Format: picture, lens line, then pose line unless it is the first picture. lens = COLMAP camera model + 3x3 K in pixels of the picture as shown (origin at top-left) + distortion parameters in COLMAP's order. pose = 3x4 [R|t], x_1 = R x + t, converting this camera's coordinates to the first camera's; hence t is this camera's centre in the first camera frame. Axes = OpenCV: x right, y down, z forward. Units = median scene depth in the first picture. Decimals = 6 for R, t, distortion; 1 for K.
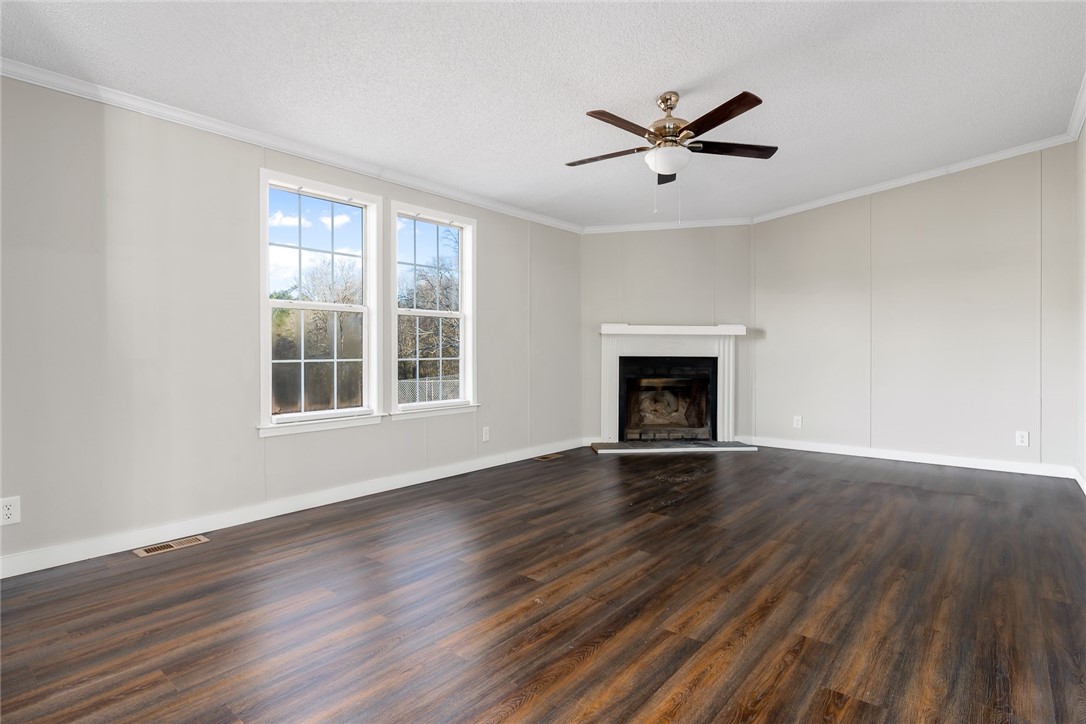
lens RADIAL K [[540.6, 0, 541.8], [0, 540.6, 354.8], [0, 0, 1]] dist [-0.002751, -0.001386]
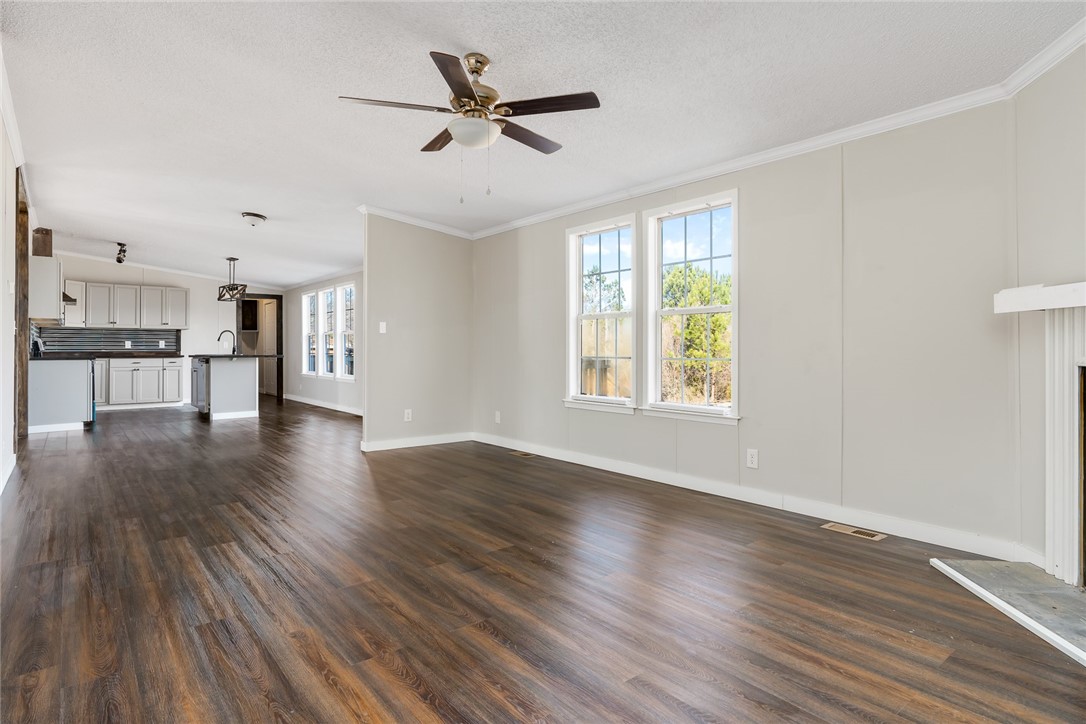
lens RADIAL K [[591.4, 0, 567.9], [0, 591.4, 348.5], [0, 0, 1]] dist [-0.001670, 0.003029]
pose [[-0.162727, 0.001274, -0.986670, 0.939268], [-0.004206, 0.999989, 0.001985, -0.011983], [0.986662, 0.004473, -0.162720, 1.062126]]
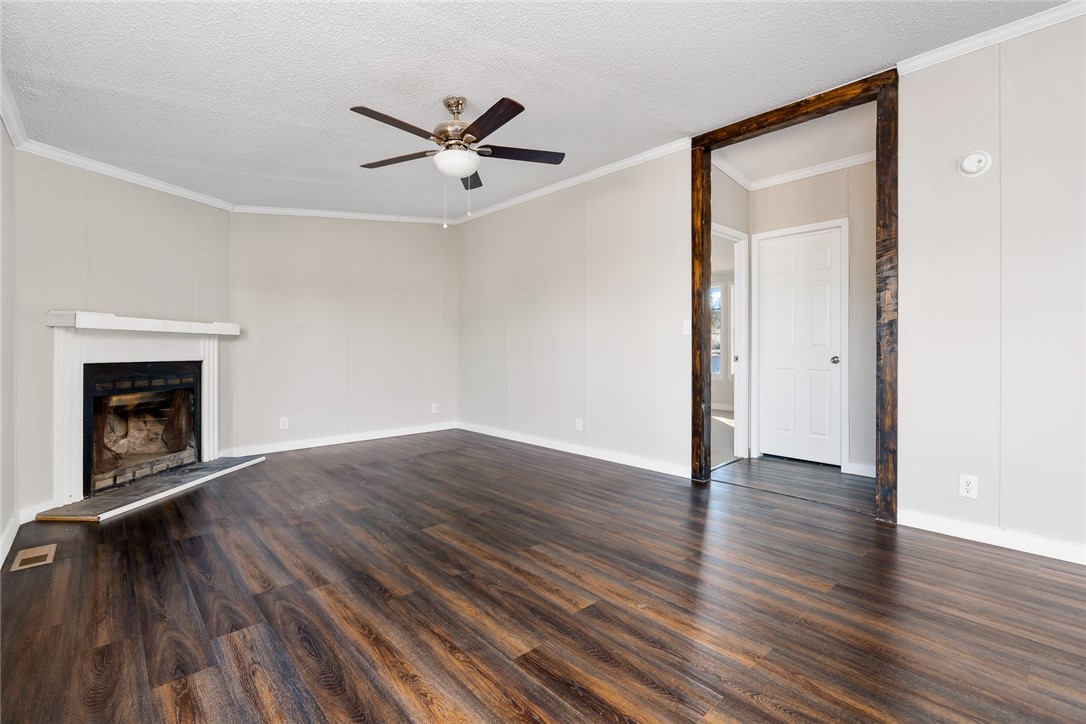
lens RADIAL K [[488.0, 0, 543.0], [0, 488.0, 362.0], [0, 0, 1]] dist [-0.013618, -0.000061]
pose [[0.145472, -0.029353, 0.988927, -0.506338], [0.010422, 0.999550, 0.028135, -0.014109], [-0.989307, 0.006213, 0.145713, 0.579720]]
